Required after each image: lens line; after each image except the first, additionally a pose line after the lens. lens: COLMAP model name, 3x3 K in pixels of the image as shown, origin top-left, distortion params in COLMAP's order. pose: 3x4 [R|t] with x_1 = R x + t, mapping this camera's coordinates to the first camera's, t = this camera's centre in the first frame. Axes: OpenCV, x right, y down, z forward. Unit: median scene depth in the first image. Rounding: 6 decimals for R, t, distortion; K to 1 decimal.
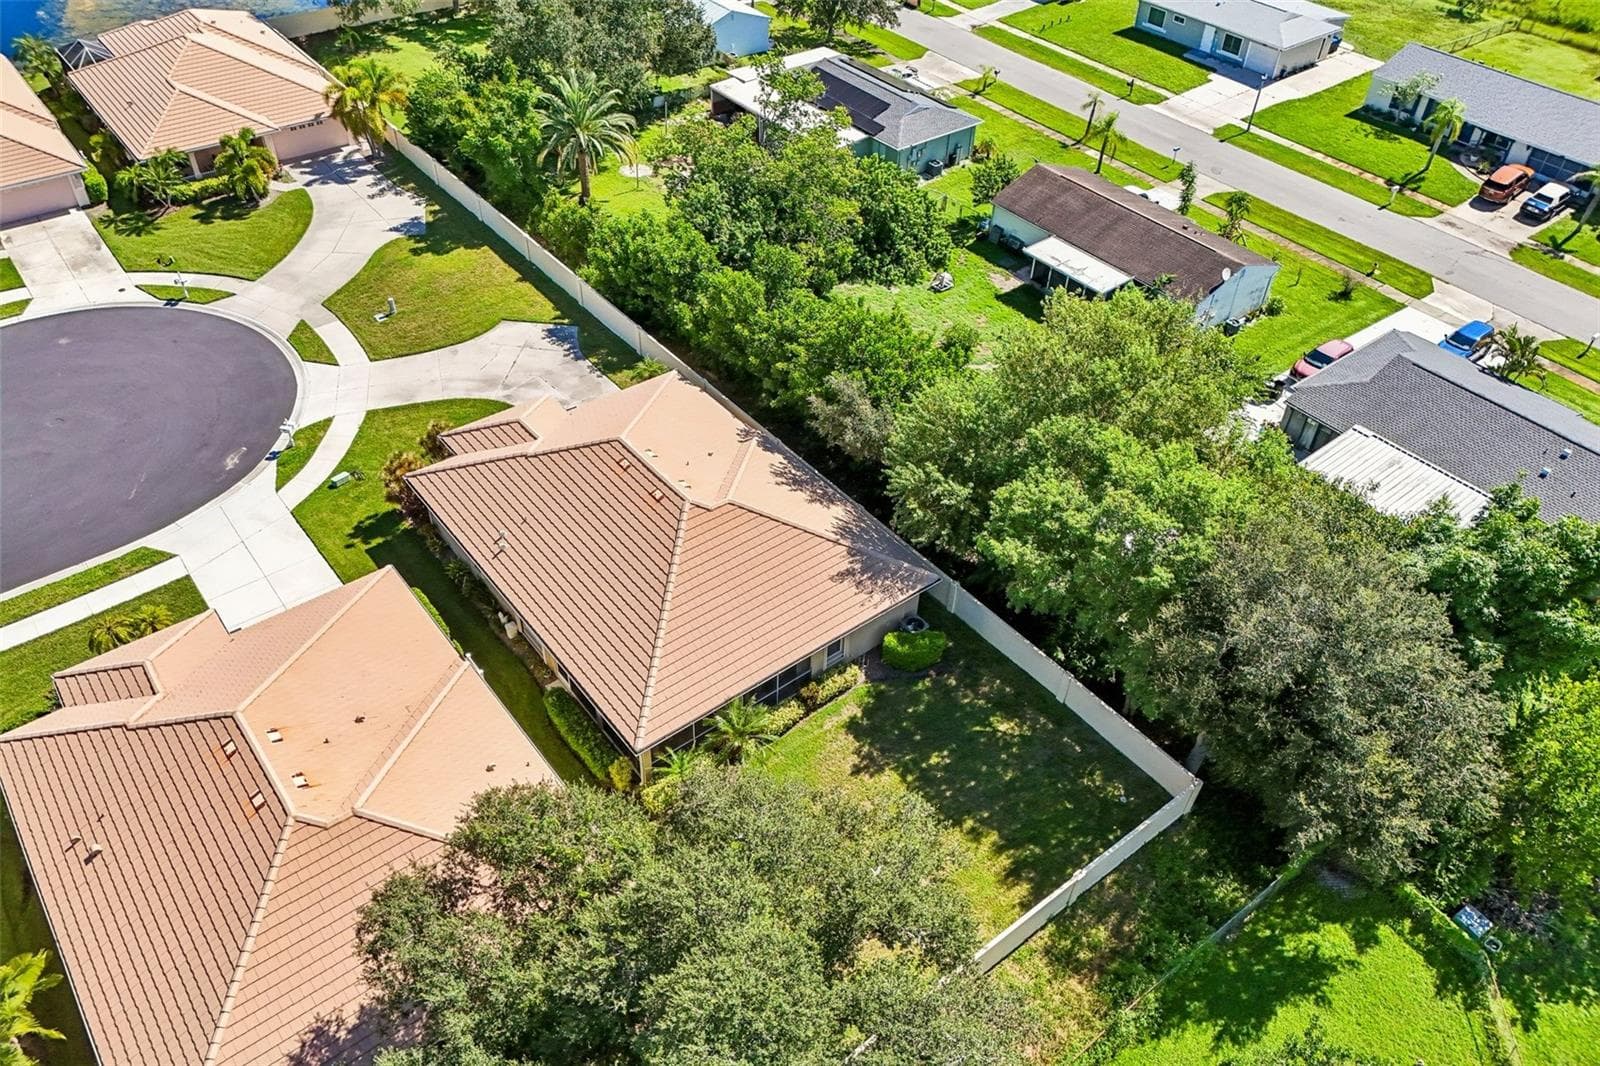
lens RADIAL K [[1179.2, 0, 800.0], [0, 1179.2, 533.0], [0, 0, 1]] dist [0.093556, -0.115837]
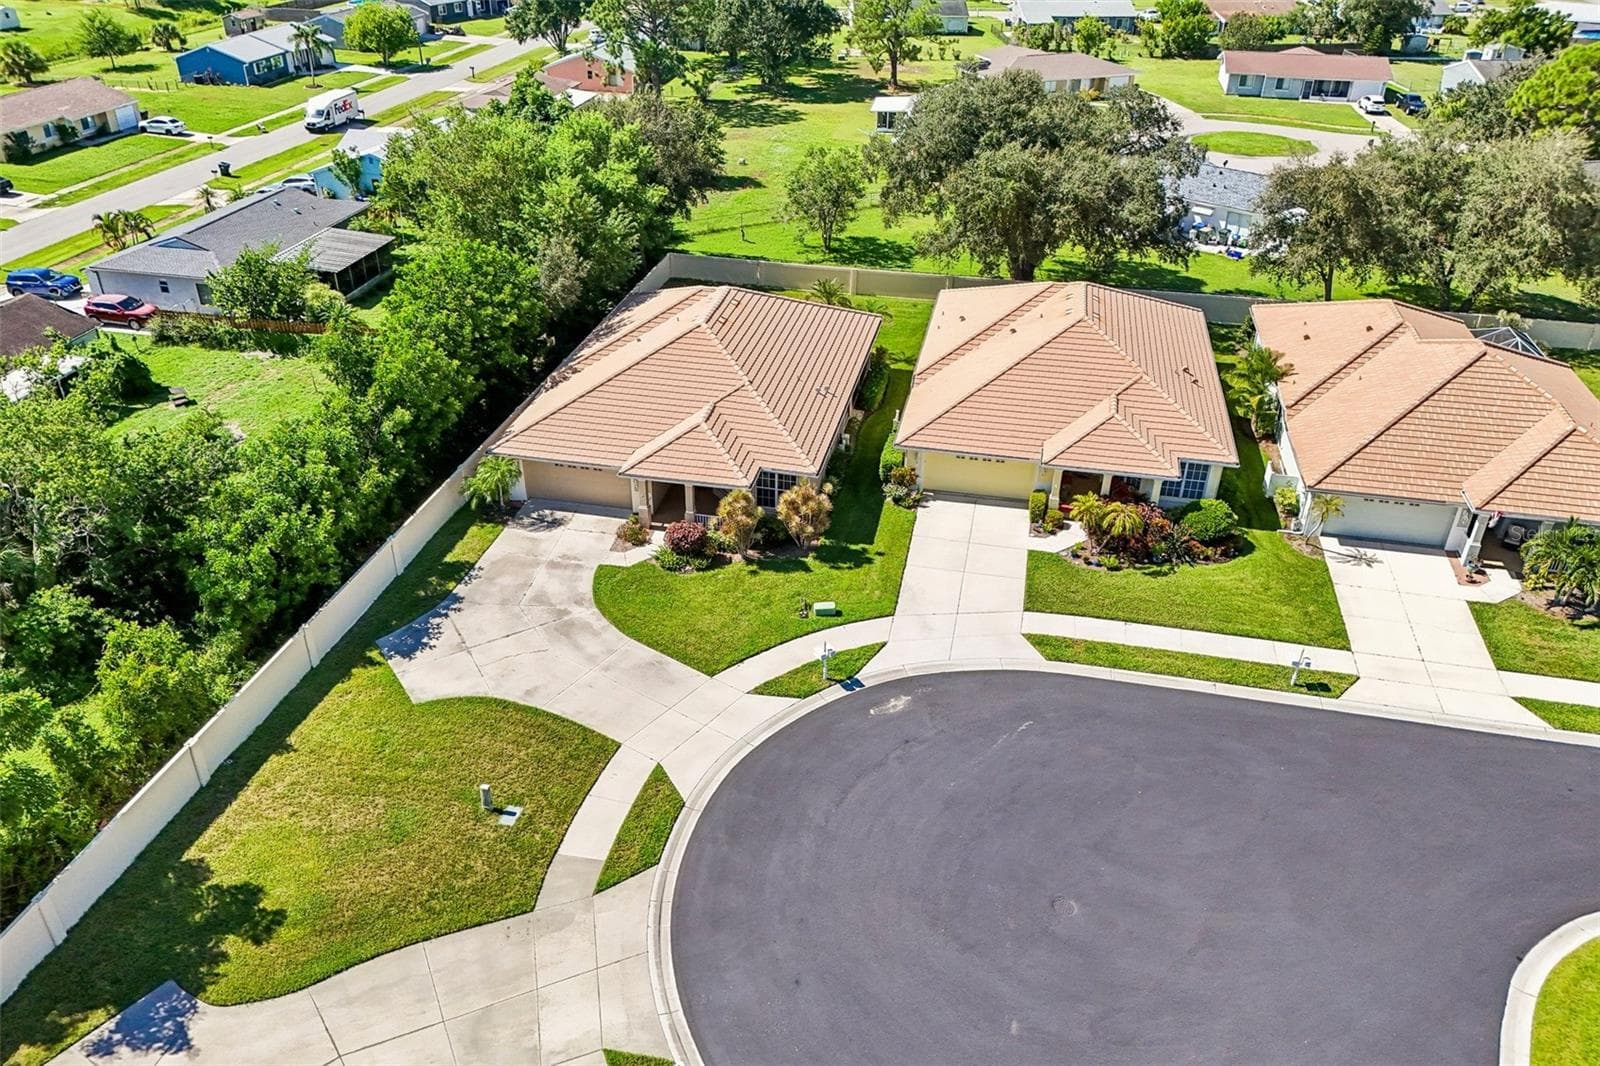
lens RADIAL K [[1183.4, 0, 800.0], [0, 1183.4, 533.0], [0, 0, 1]] dist [0.059844, -0.057082]
pose [[-0.645348, -0.425147, 0.634647, -0.713095], [0.487875, 0.409898, 0.770690, -0.577098], [-0.587797, 0.806991, -0.057108, 0.831873]]
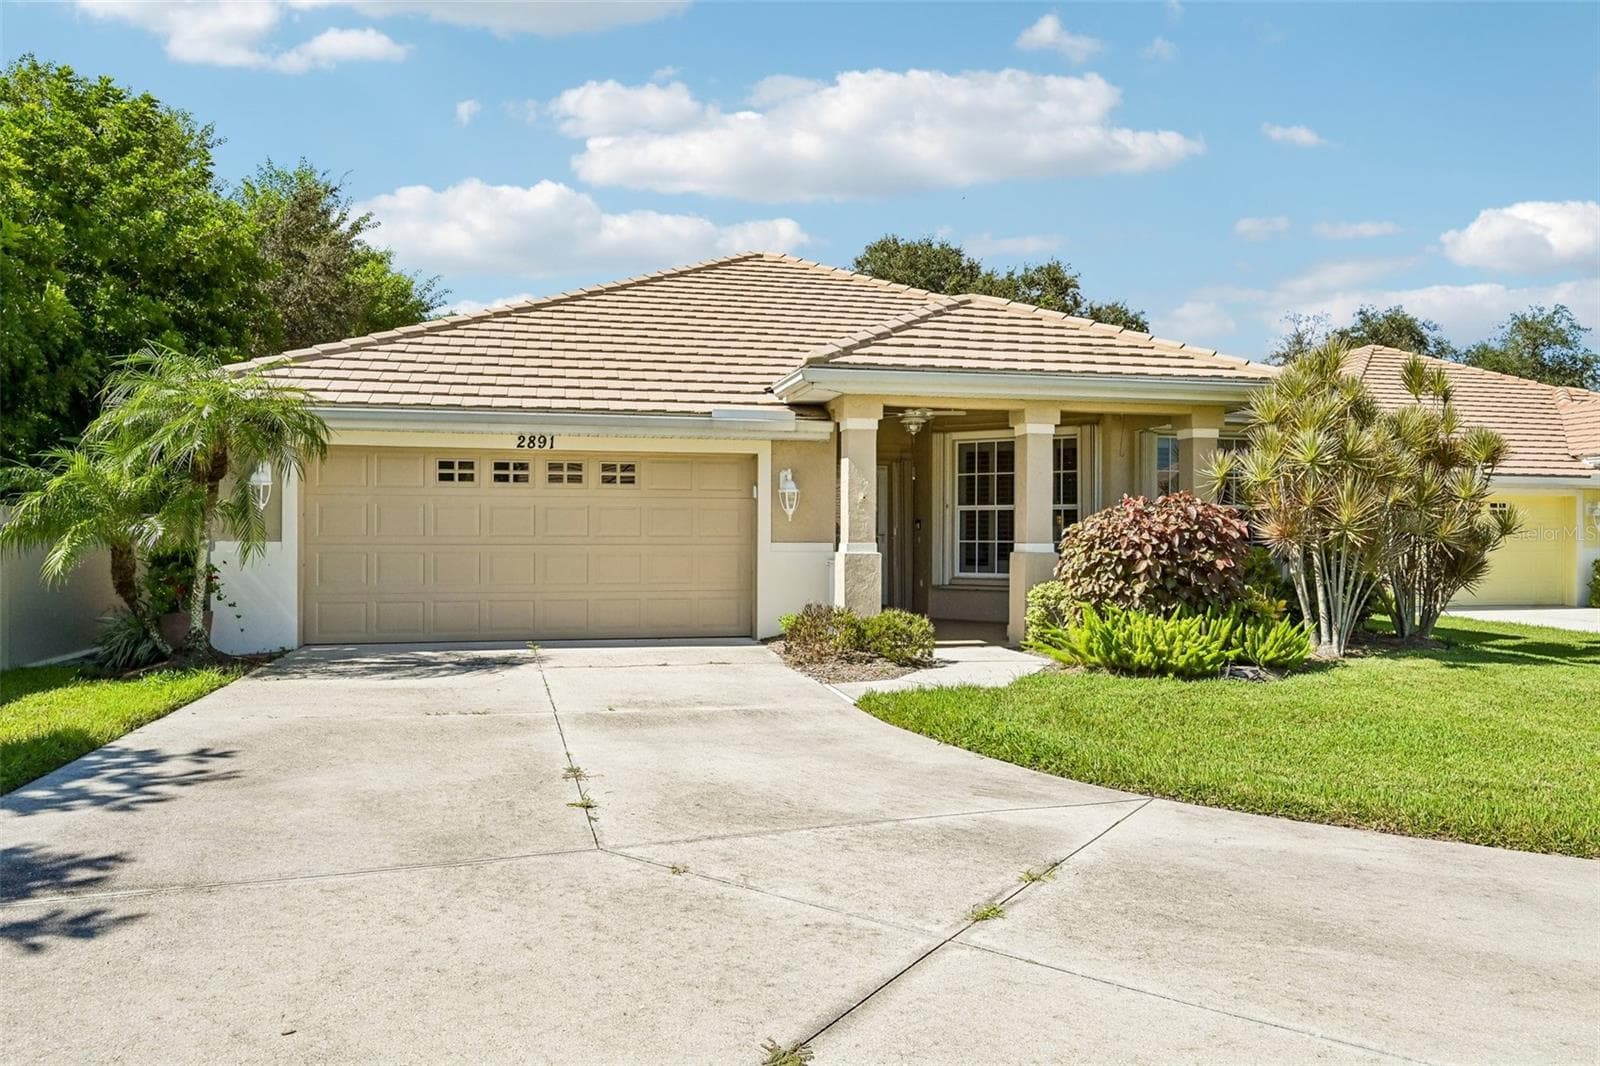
lens RADIAL K [[1086.6, 0, 800.0], [0, 1086.6, 533.0], [0, 0, 1]] dist [0.001484, 0.001574]
pose [[-0.904020, -0.031570, 0.426324, -0.242081], [0.262908, 0.745313, 0.612688, -0.174522], [-0.337087, 0.665966, -0.665478, 0.947479]]
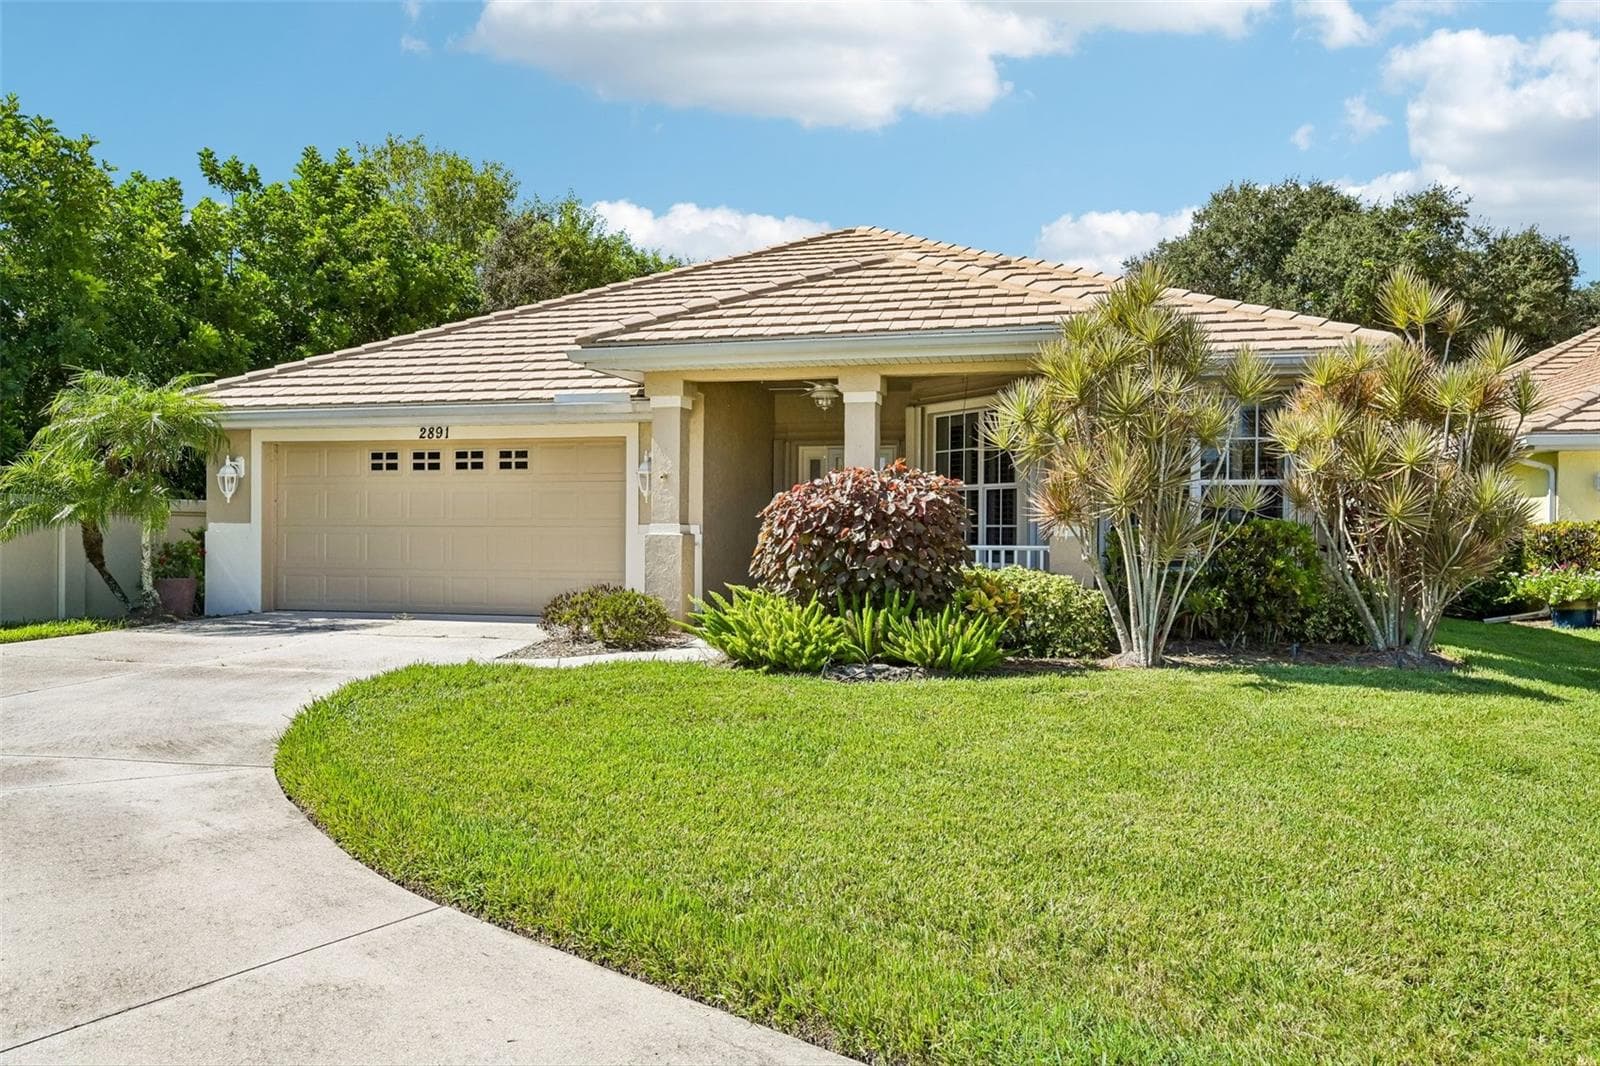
lens RADIAL K [[1125.5, 0, 801.1], [0, 1125.5, 537.1], [0, 0, 1]] dist [-0.005448, 0.003759]
pose [[-0.621346, -0.037385, 0.782644, -0.324366], [0.506729, 0.742686, 0.437772, -0.130359], [-0.597624, 0.668596, -0.442521, 0.897669]]
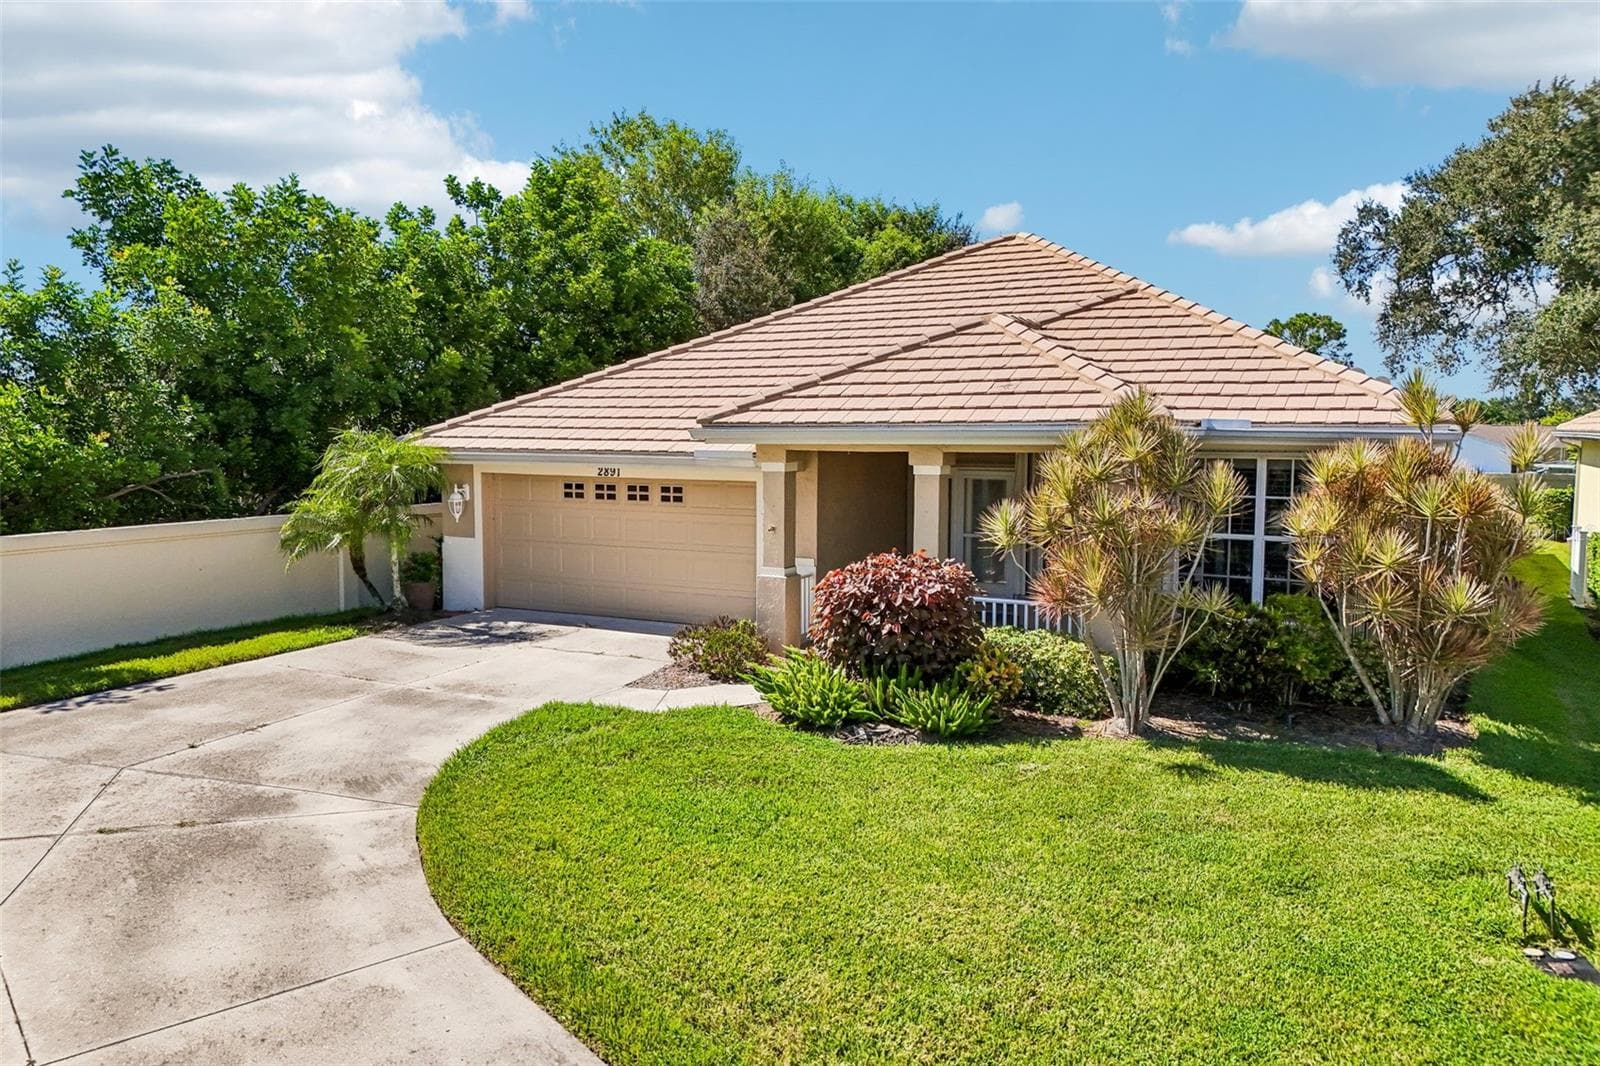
lens RADIAL K [[1179.2, 0, 800.0], [0, 1179.2, 533.0], [0, 0, 1]] dist [0.093556, -0.115837]
pose [[-0.407945, -0.114171, 0.905840, -0.373948], [0.599685, 0.714618, 0.360137, -0.146689], [-0.688447, 0.690134, -0.223059, 0.873641]]
